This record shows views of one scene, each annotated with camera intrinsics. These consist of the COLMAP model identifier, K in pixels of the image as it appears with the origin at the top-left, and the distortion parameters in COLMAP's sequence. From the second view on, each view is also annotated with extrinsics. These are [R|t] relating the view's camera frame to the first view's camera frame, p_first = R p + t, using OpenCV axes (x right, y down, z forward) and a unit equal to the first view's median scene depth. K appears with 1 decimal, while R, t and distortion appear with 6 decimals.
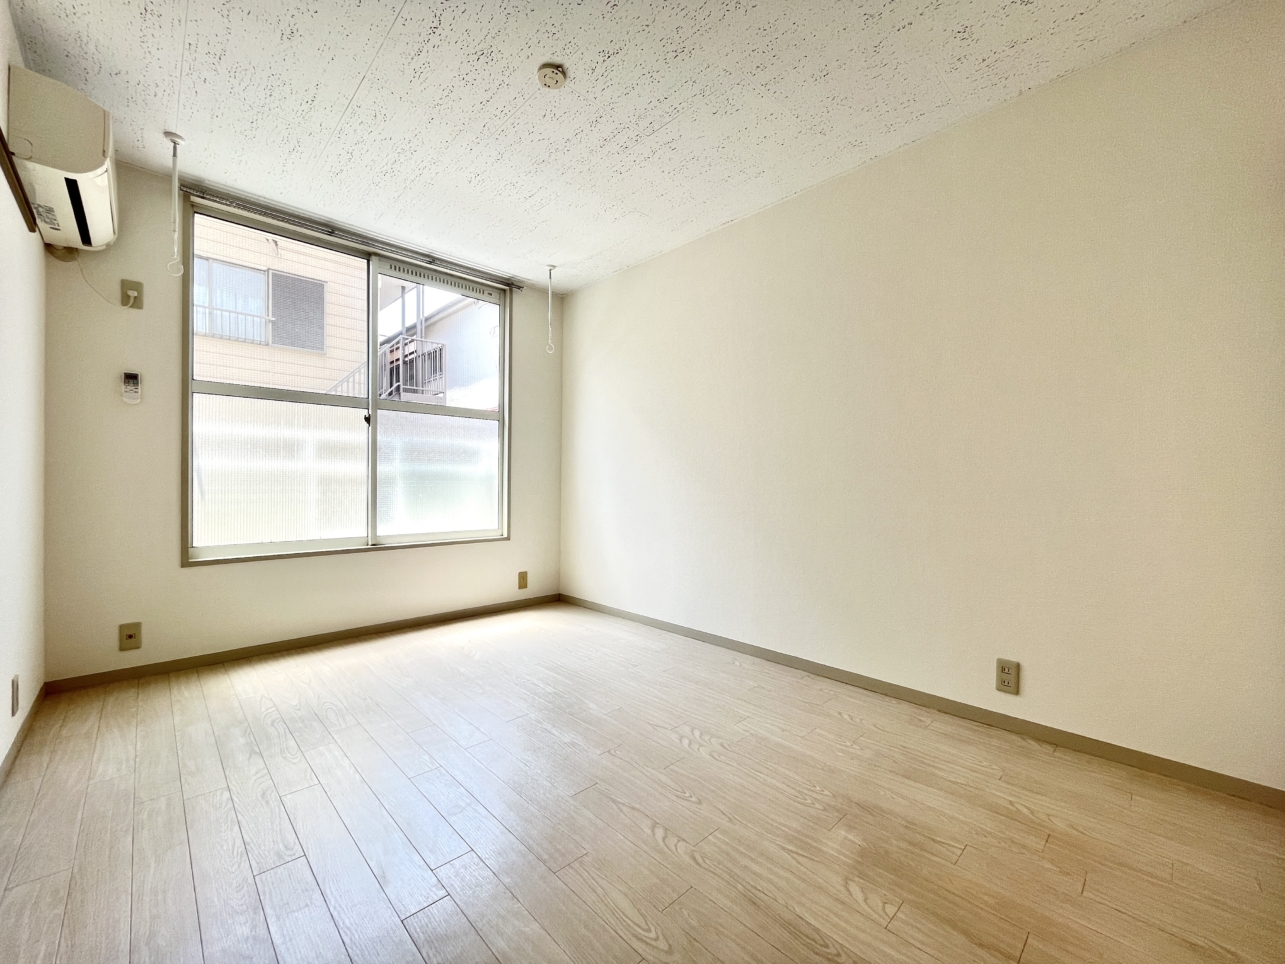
lens RADIAL K [[523.7, 0, 643.1], [0, 523.7, 483.3], [0, 0, 1]] dist [-0.000984, -0.000050]
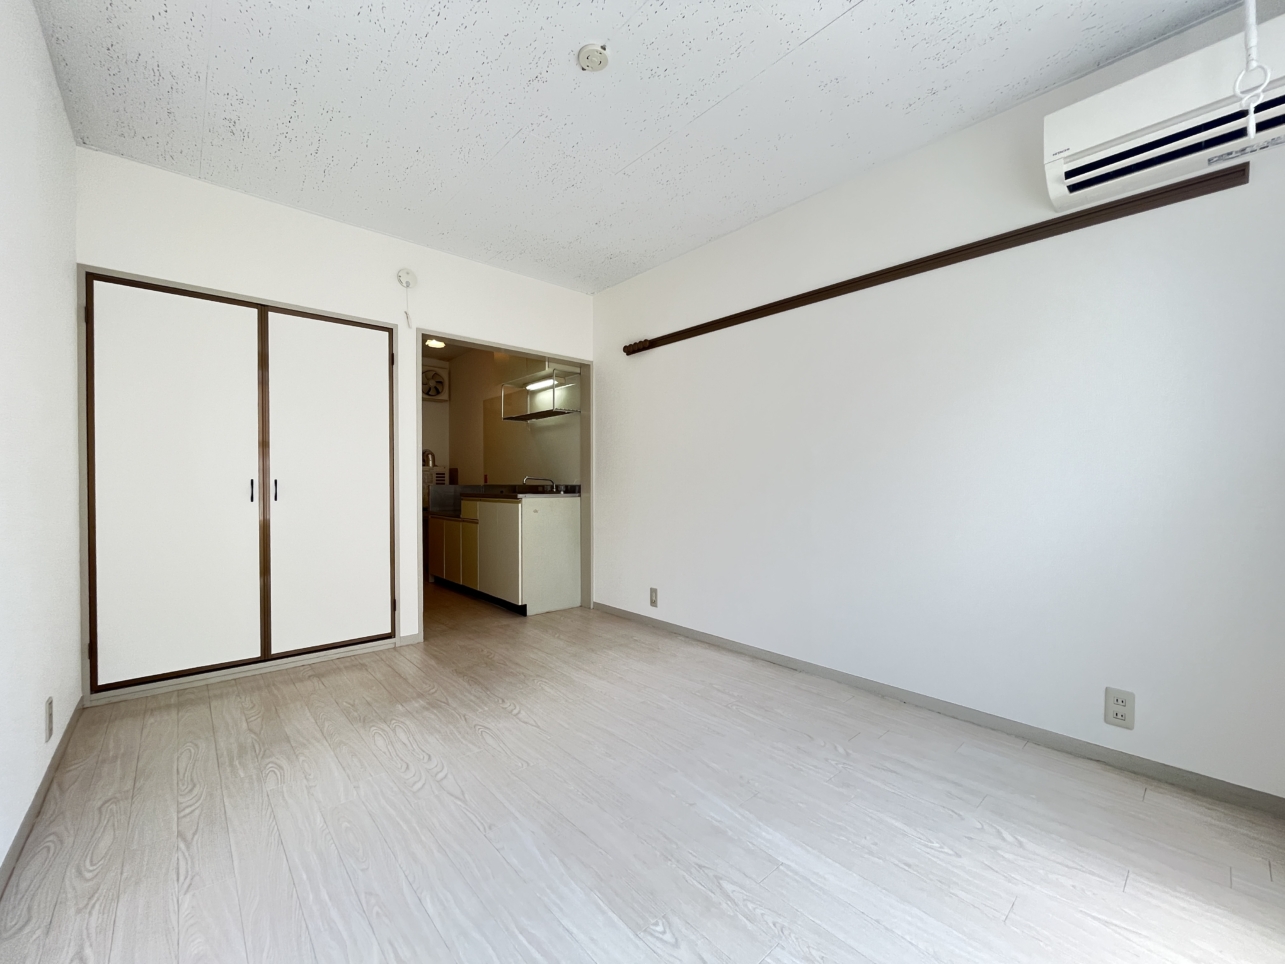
lens RADIAL K [[523.7, 0, 641.4], [0, 523.7, 482.6], [0, 0, 1]] dist [-0.000984, -0.000050]
pose [[-0.999207, -0.006041, 0.039352, -0.345658], [-0.006100, 0.999980, -0.001387, -0.018910], [-0.039343, -0.001626, -0.999224, 2.185501]]
